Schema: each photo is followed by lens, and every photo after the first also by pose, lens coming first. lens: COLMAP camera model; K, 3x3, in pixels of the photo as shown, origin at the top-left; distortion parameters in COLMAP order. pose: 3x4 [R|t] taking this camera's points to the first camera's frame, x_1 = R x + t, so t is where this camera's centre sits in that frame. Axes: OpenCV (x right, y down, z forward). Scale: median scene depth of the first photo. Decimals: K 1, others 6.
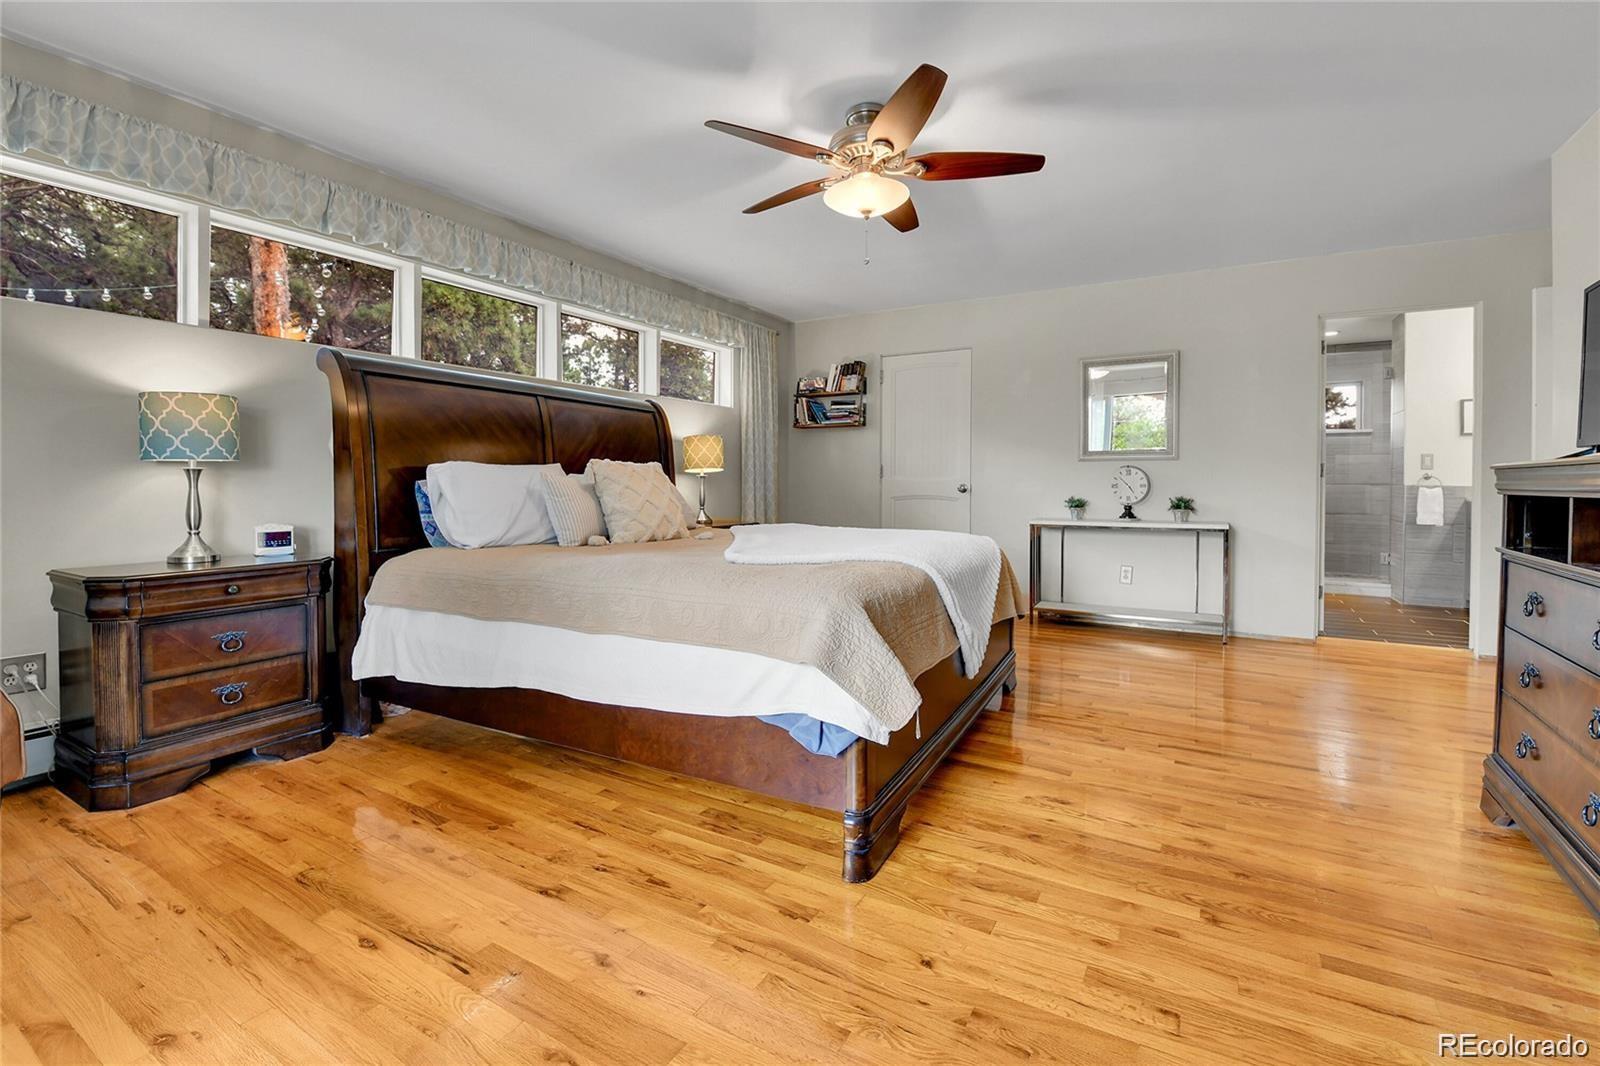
lens RADIAL K [[700.8, 0, 796.7], [0, 700.8, 521.1], [0, 0, 1]] dist [-0.014452, -0.000629]
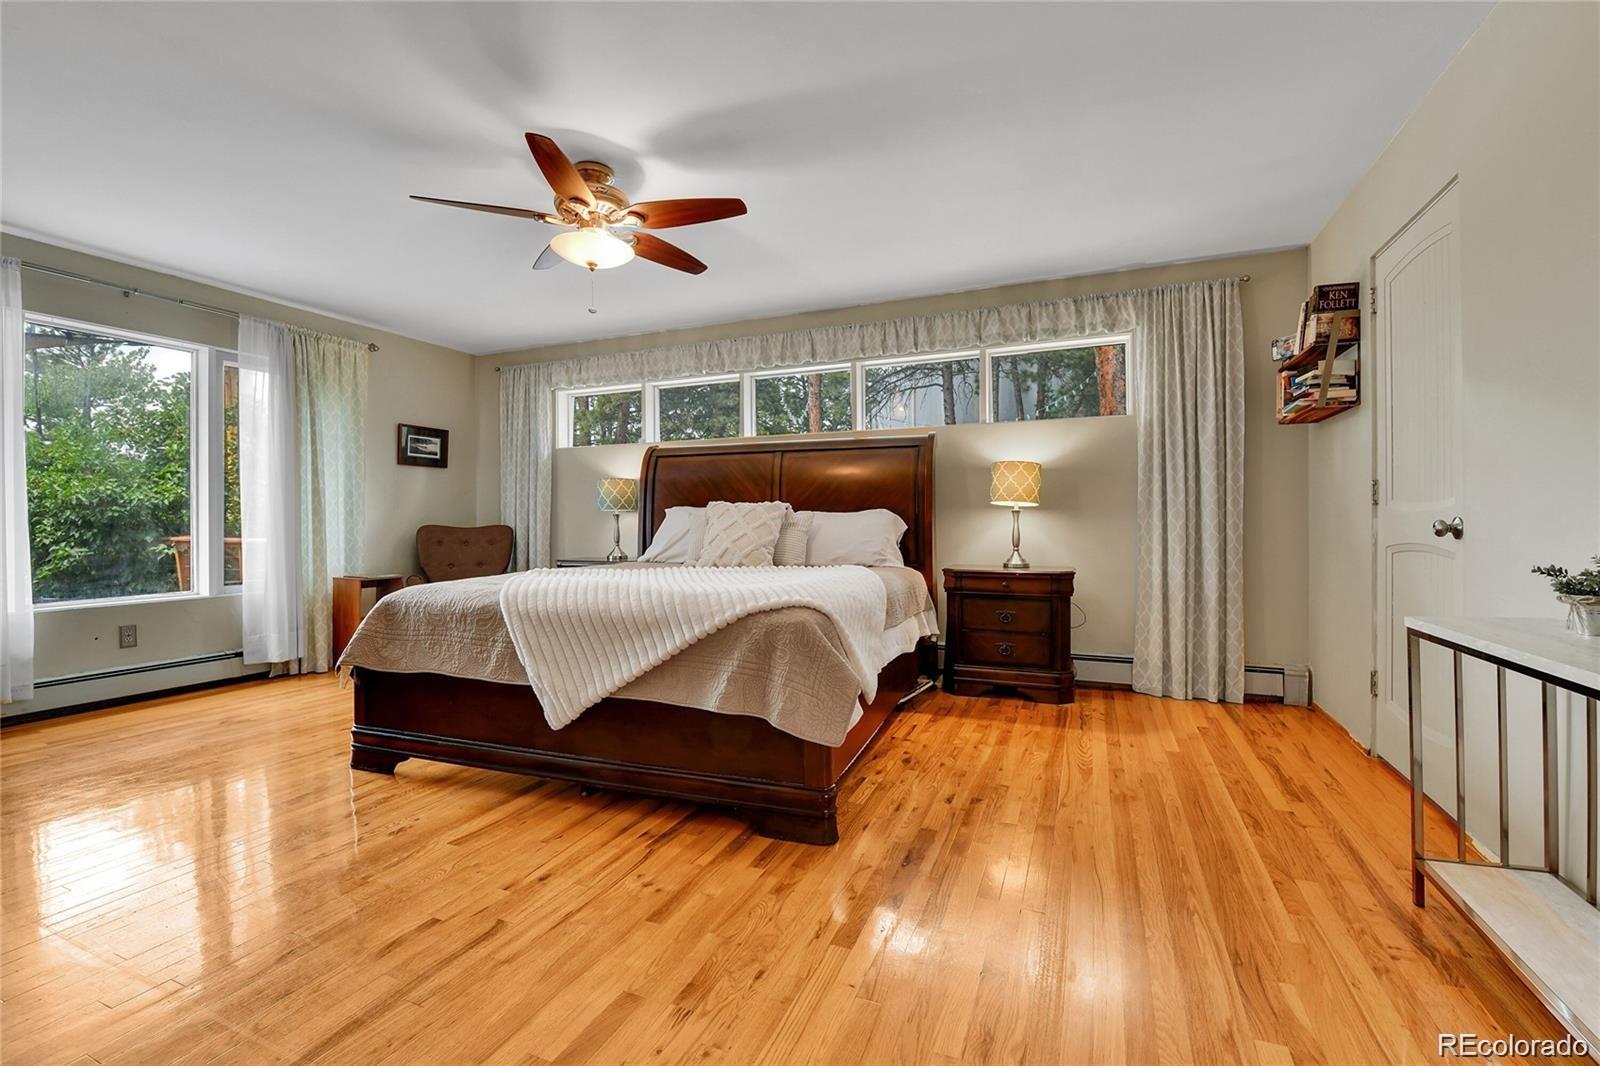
lens RADIAL K [[700.8, 0, 796.7], [0, 700.8, 521.1], [0, 0, 1]] dist [-0.014452, -0.000629]
pose [[0.131570, -0.002490, -0.991304, 0.963733], [-0.055838, 0.998391, -0.009918, -0.040844], [0.989733, 0.056658, 0.131219, 0.945582]]
